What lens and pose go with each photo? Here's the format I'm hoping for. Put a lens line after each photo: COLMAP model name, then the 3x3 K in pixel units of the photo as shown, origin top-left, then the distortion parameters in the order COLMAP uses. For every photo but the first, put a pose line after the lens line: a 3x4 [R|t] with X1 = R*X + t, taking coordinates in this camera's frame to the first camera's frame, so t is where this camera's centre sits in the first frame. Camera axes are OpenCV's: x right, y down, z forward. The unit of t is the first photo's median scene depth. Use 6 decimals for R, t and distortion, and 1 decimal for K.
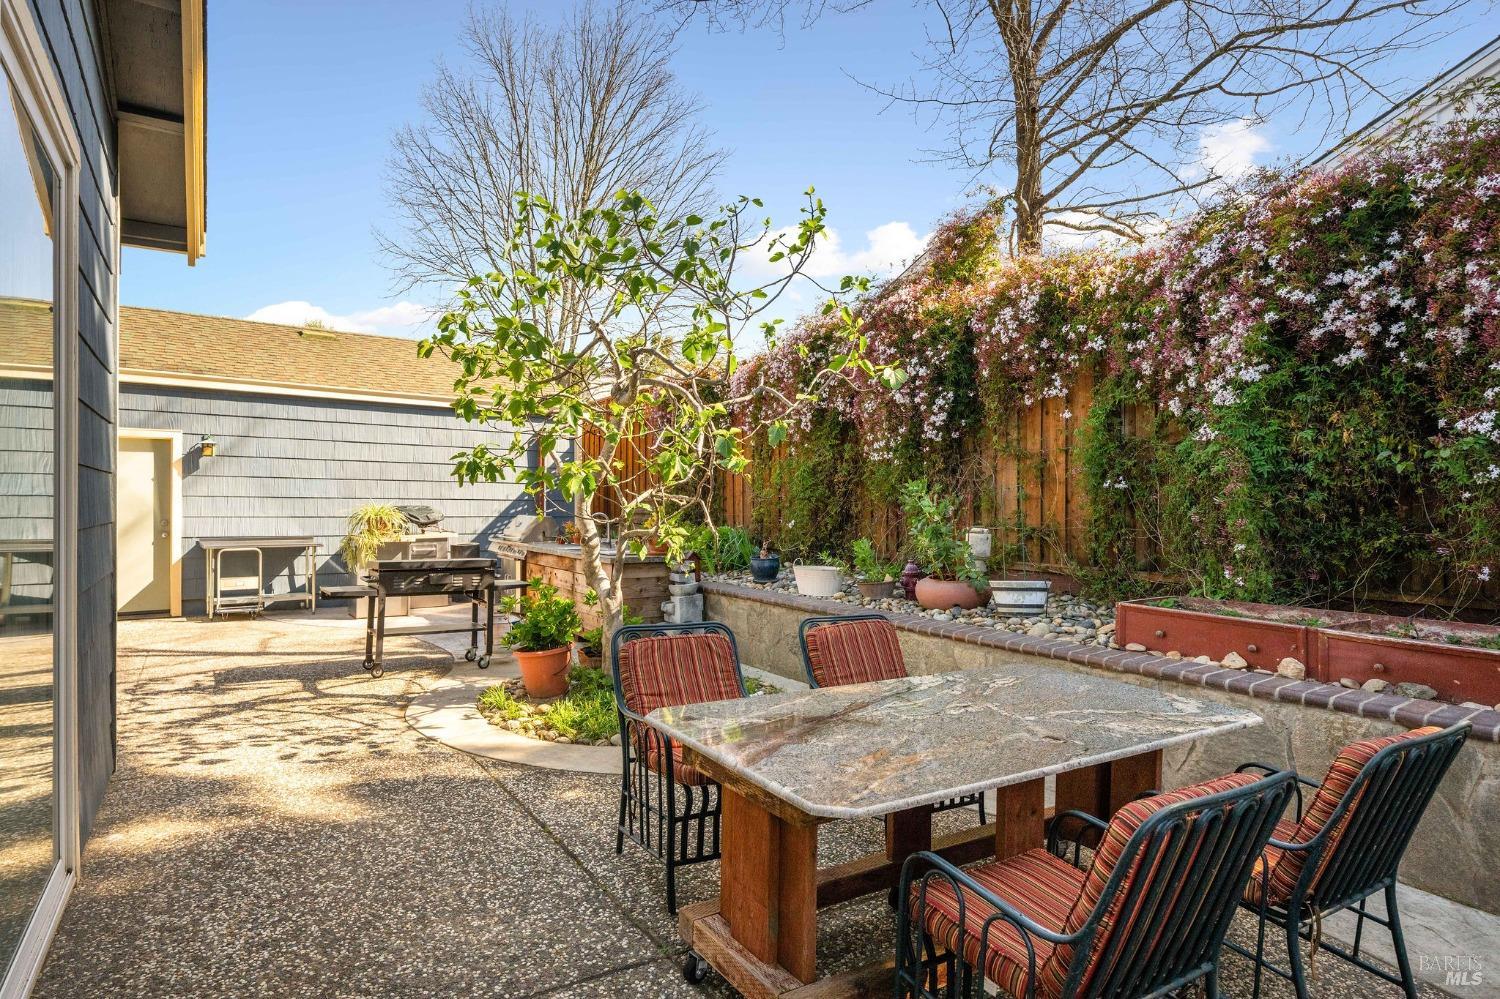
lens RADIAL K [[853.0, 0, 750.0], [0, 853.0, 499.5], [0, 0, 1]] dist [-0.011076, -0.000663]
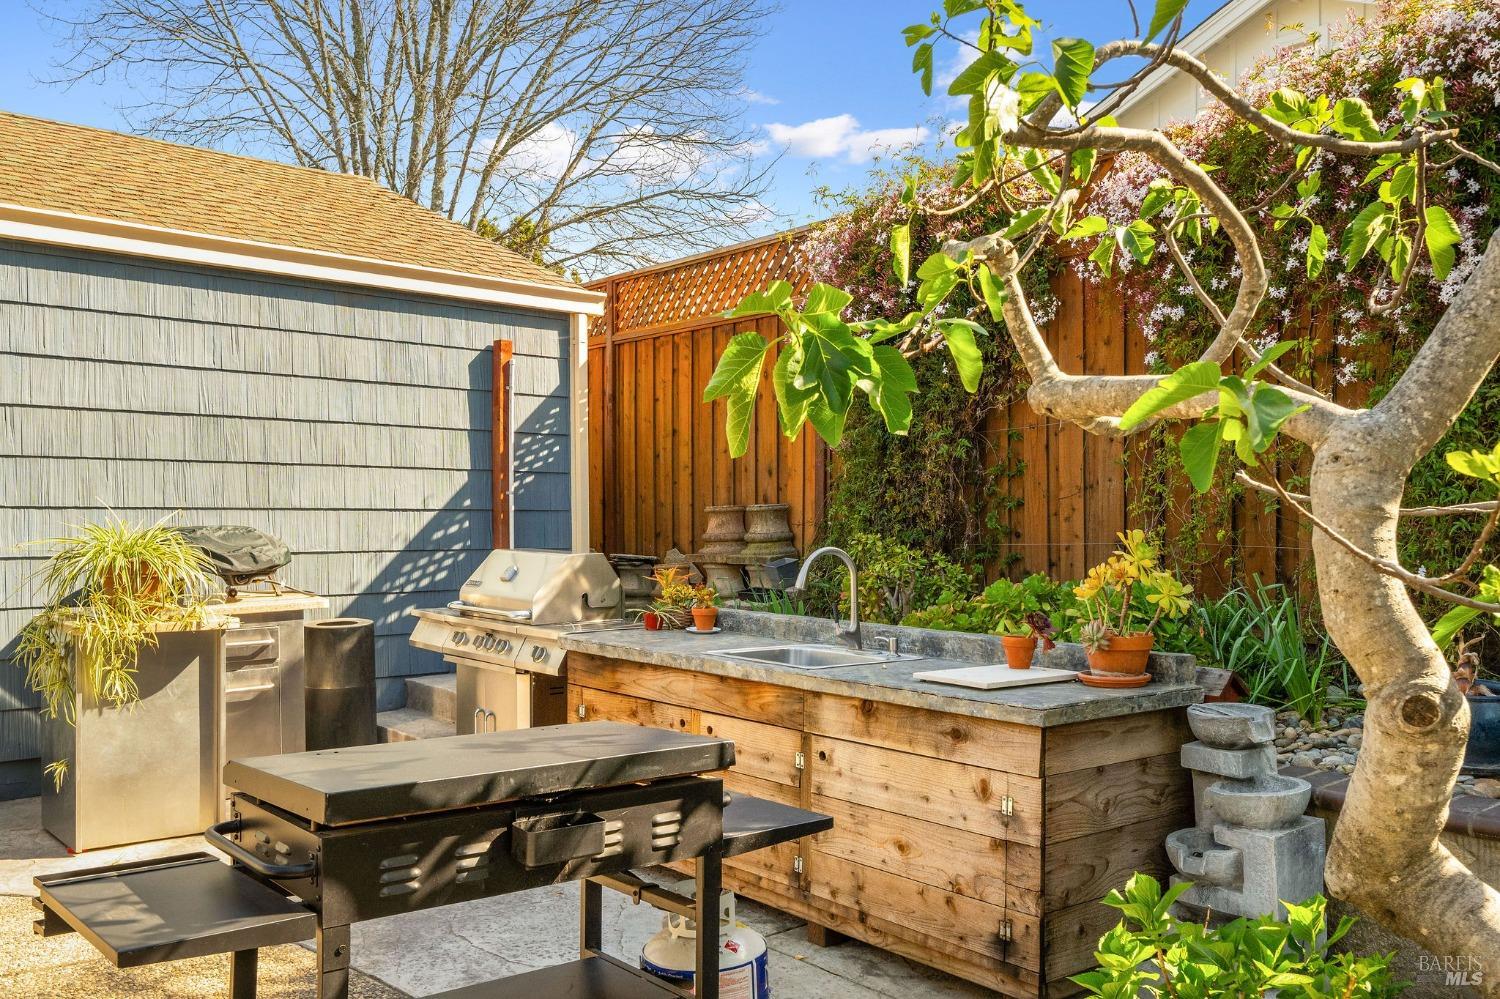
lens RADIAL K [[1386.0, 0, 750.0], [0, 1386.0, 499.5], [0, 0, 1]] dist [-0.008898, 0.002035]
pose [[0.996640, -0.003033, 0.081850, -0.219079], [0.003634, 0.999967, -0.007201, 0.000899], [-0.081826, 0.007474, 0.996619, 0.391462]]
